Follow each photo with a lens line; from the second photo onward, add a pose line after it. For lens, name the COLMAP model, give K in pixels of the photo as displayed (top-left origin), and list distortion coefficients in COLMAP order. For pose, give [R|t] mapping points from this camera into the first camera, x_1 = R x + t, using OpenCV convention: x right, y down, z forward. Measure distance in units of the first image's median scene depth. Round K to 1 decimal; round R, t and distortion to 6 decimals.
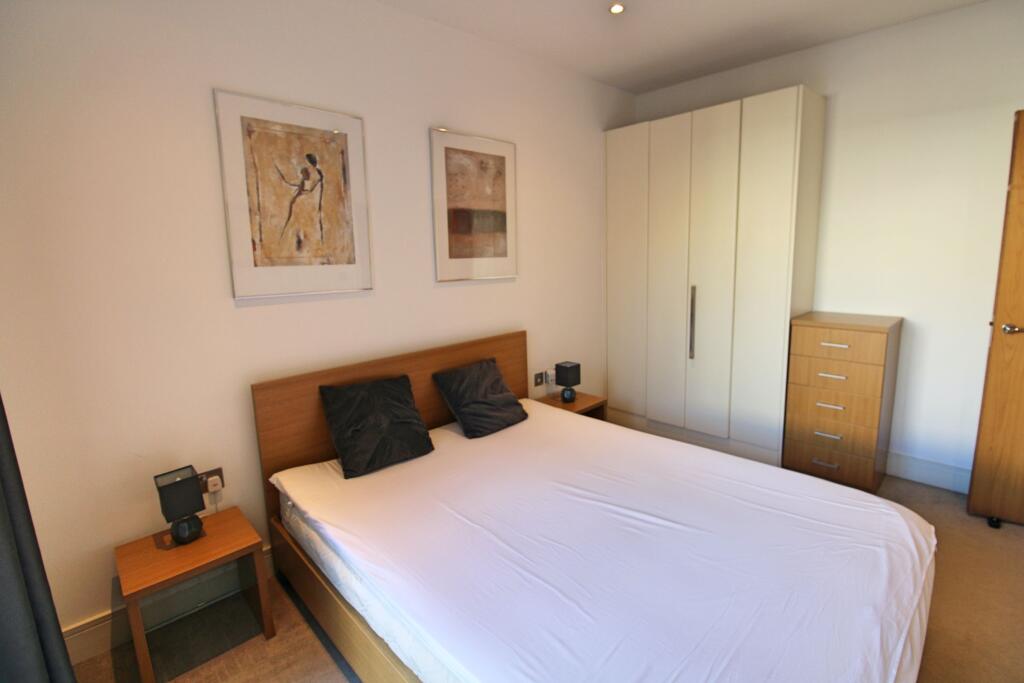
lens RADIAL K [[472.0, 0, 520.1], [0, 472.0, 325.8], [0, 0, 1]] dist [0.000135, -0.012729]
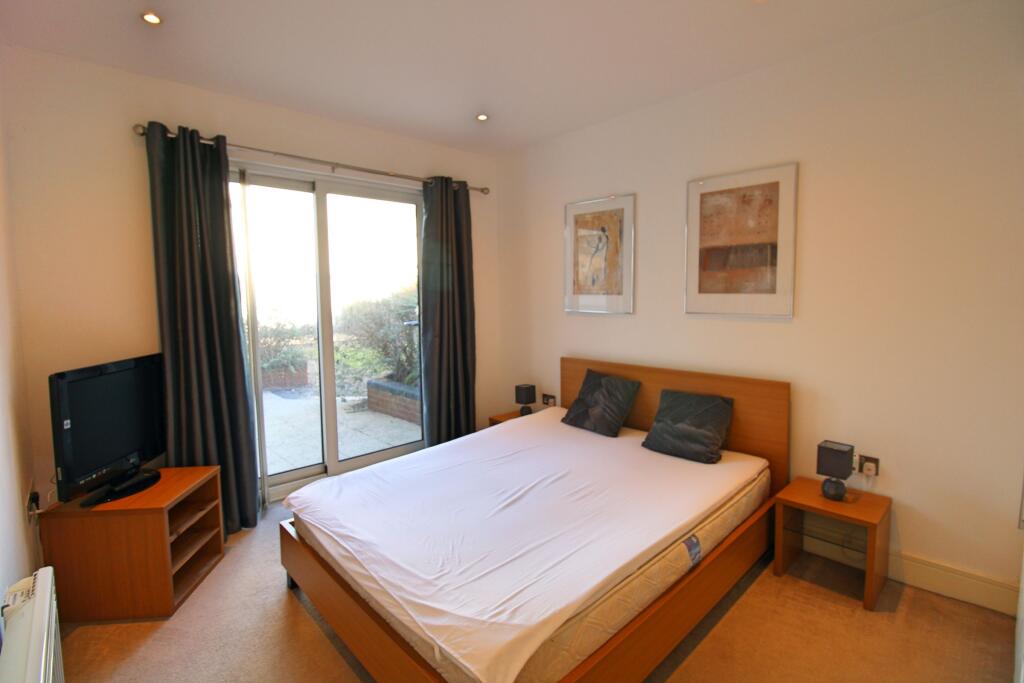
lens RADIAL K [[472.0, 0, 520.1], [0, 472.0, 325.8], [0, 0, 1]] dist [0.000135, -0.012729]
pose [[-0.006205, 0.102083, -0.994757, 0.964901], [-0.141277, 0.984708, 0.101933, -0.123861], [0.989951, 0.141169, 0.008312, 0.603407]]
